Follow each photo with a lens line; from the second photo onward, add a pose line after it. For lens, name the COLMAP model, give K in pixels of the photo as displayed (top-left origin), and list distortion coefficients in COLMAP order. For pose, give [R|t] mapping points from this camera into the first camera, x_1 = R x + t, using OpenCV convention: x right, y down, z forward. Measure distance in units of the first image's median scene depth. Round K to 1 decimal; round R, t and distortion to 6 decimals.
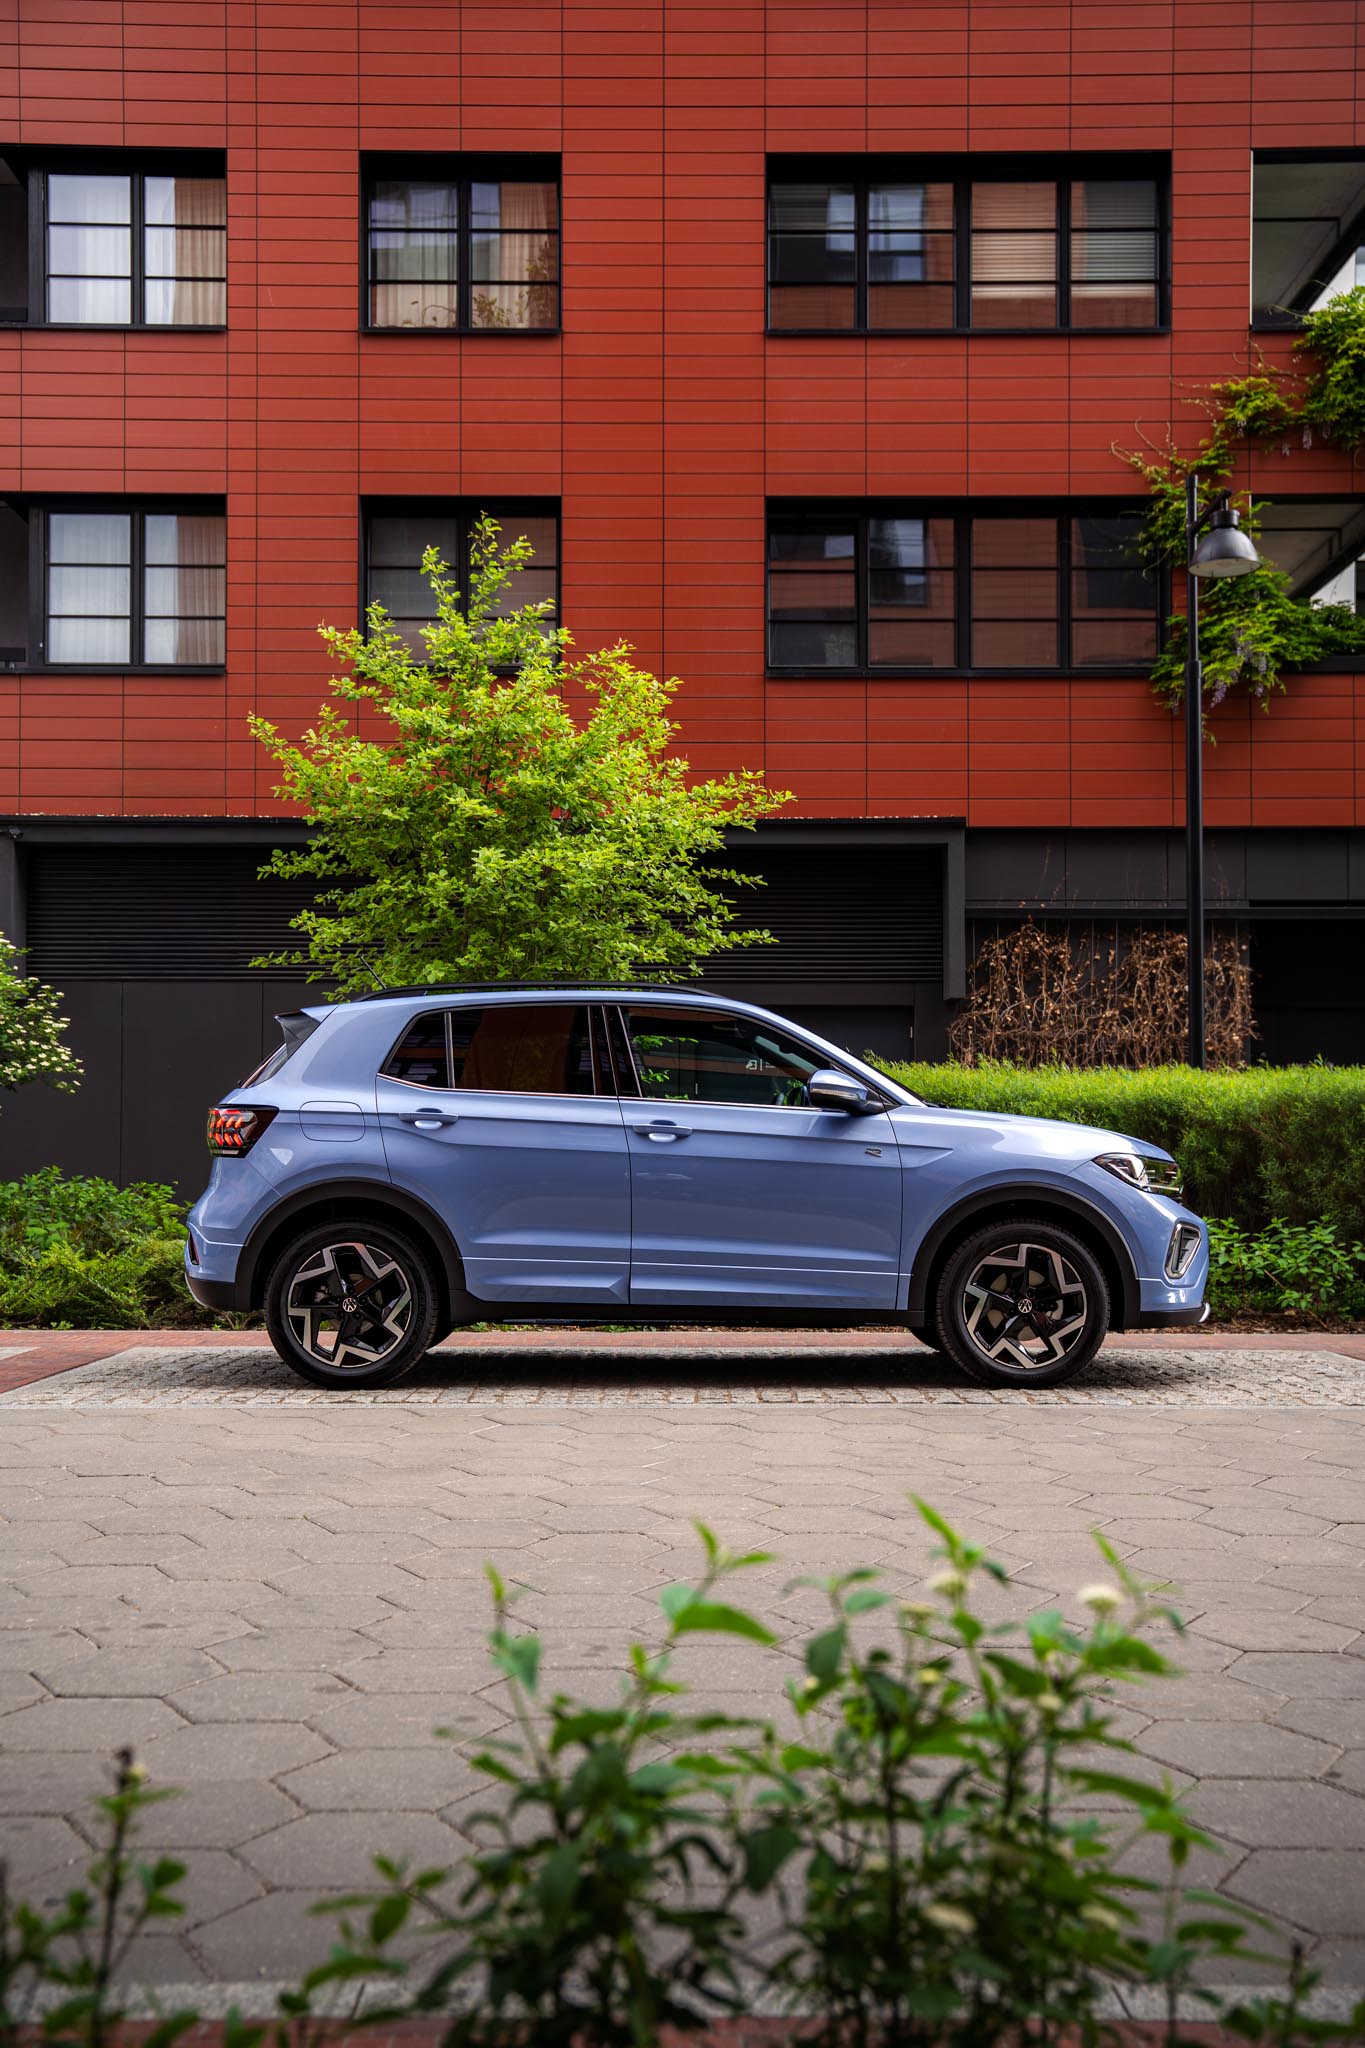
lens RADIAL K [[2236.7, 0, 653.2], [0, 2236.7, 1021.6], [0, 0, 1]] dist [0.080221, 0.032221]
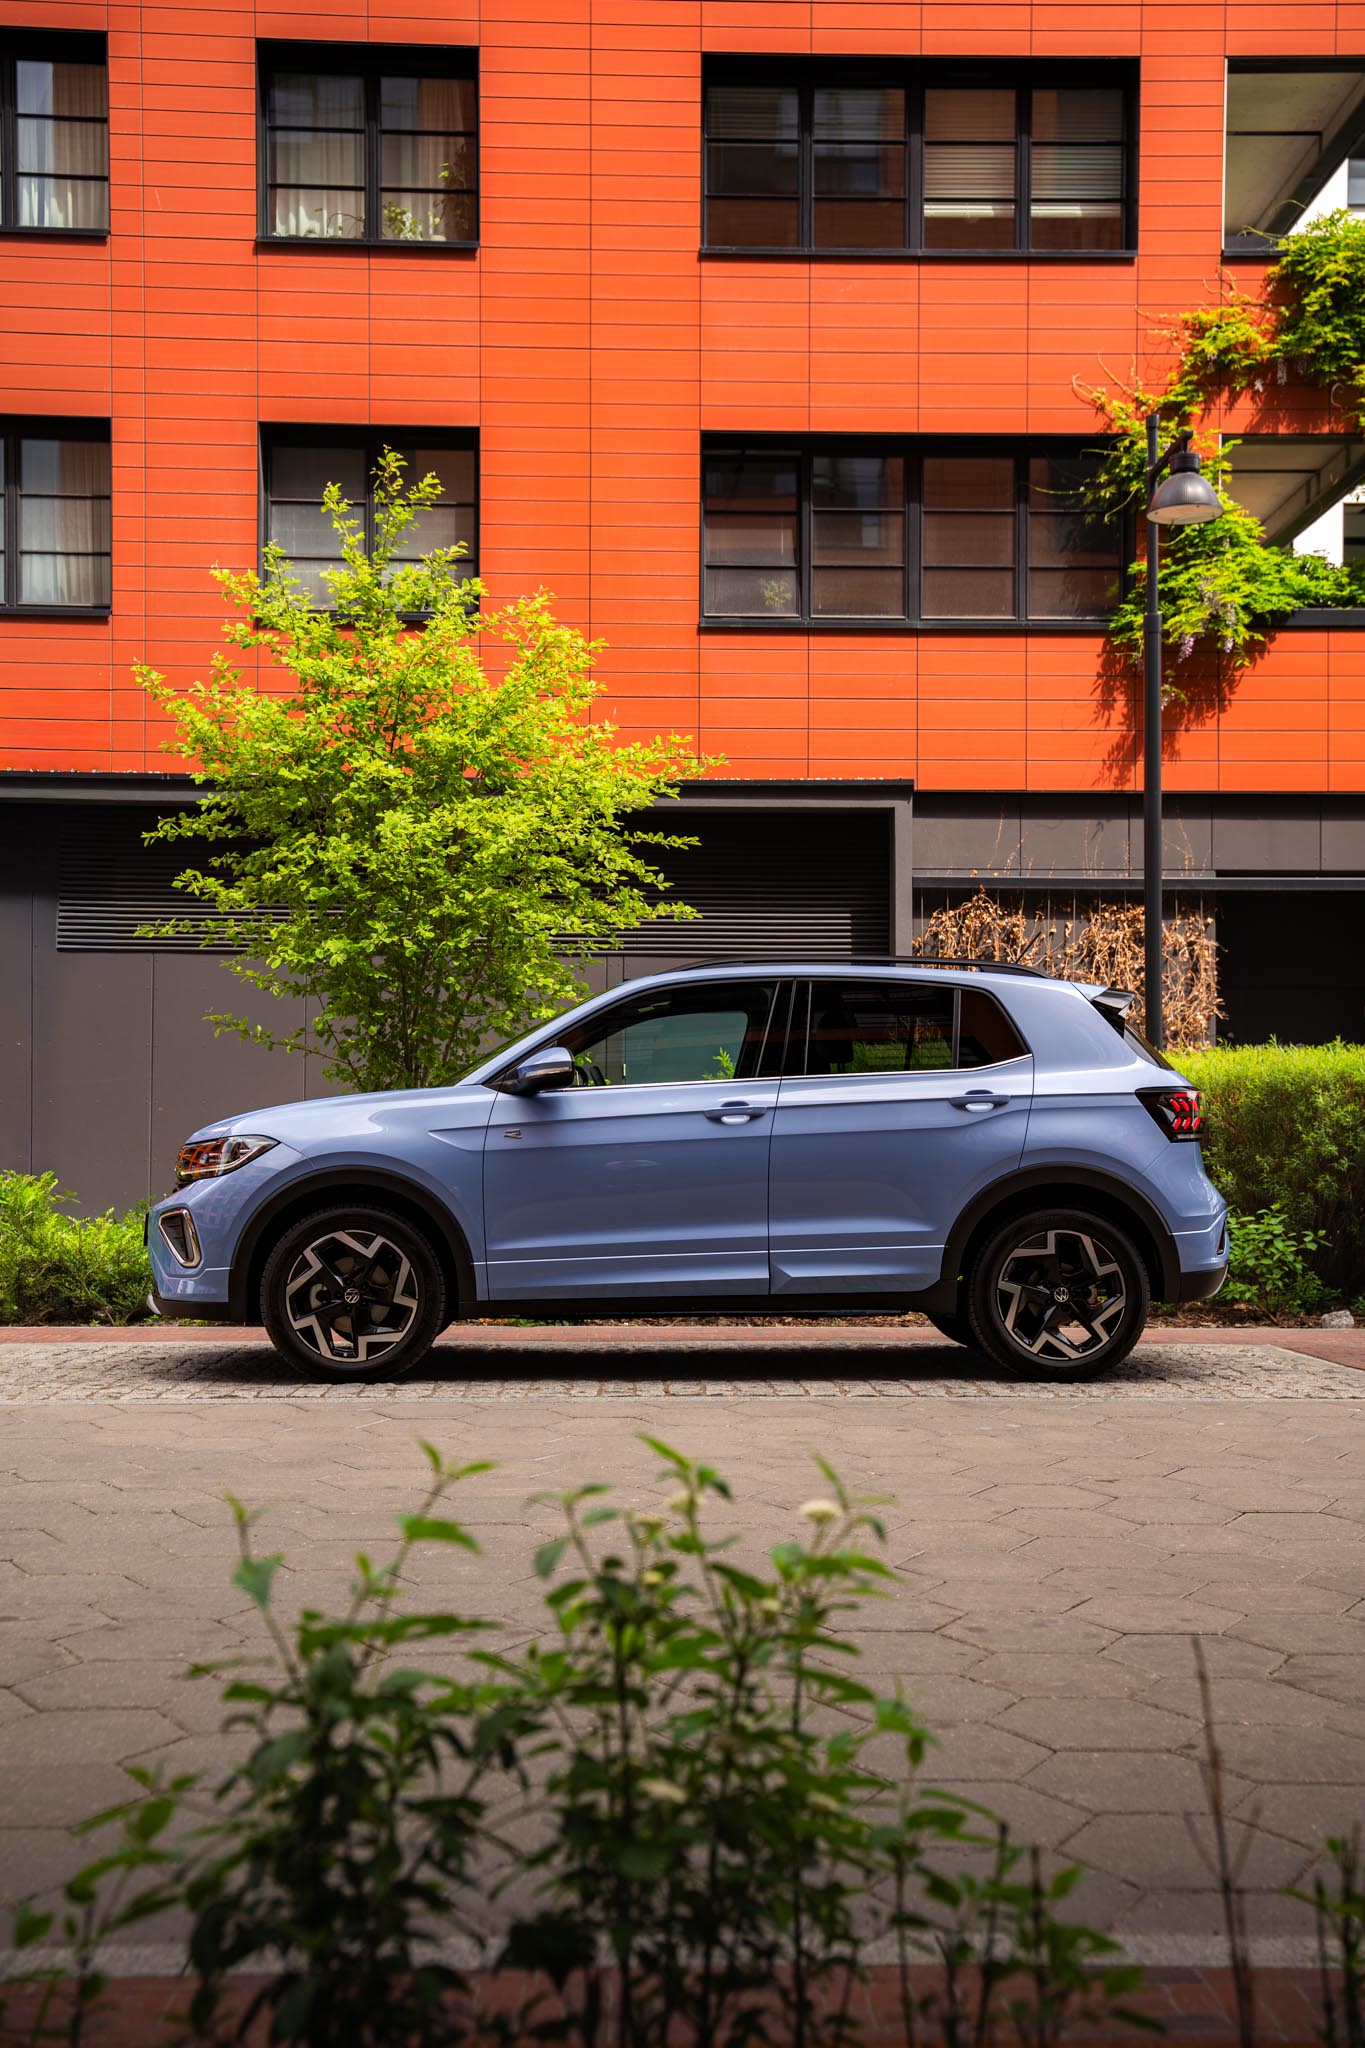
lens RADIAL K [[2444.2, 0, 682.5], [0, 2444.2, 1024.0], [0, 0, 1]] dist [0.147309, -0.011463]
pose [[0.999369, 0.003454, 0.035355, 0.008914], [-0.003820, 0.999940, 0.010289, 0.000543], [-0.035317, -0.010418, 0.999322, -0.021086]]
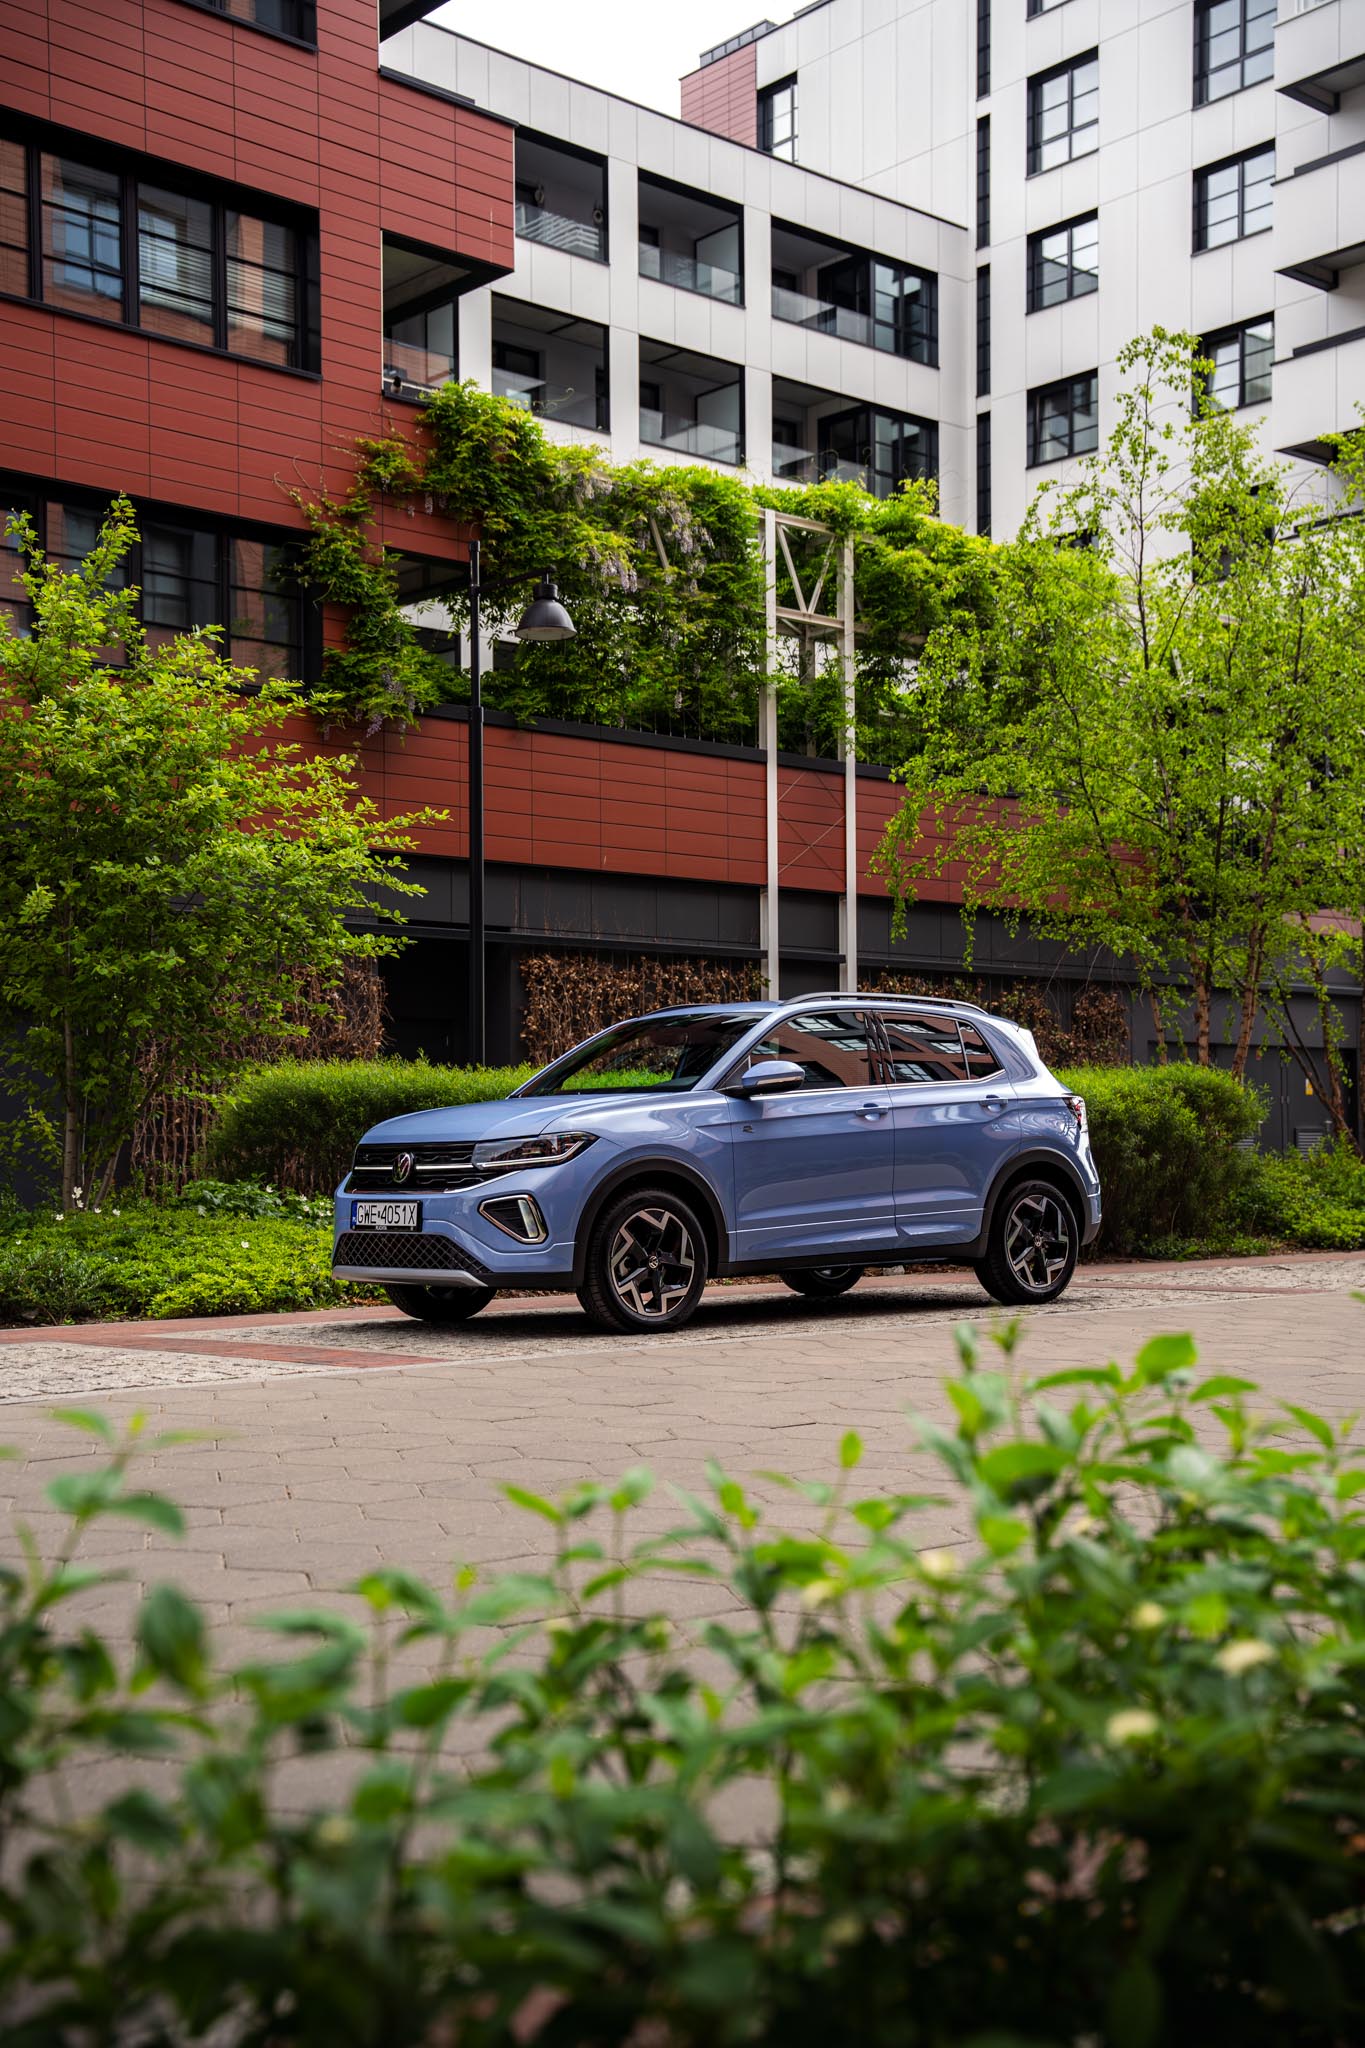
lens RADIAL K [[2443.4, 0, 641.7], [0, 2443.4, 1026.8], [0, 0, 1]] dist [0.114668, 0.027062]
pose [[0.743395, 0.026015, 0.668346, -0.533409], [-0.024787, 0.999628, -0.011340, 0.011609], [-0.668393, -0.008136, 0.743764, 0.040256]]
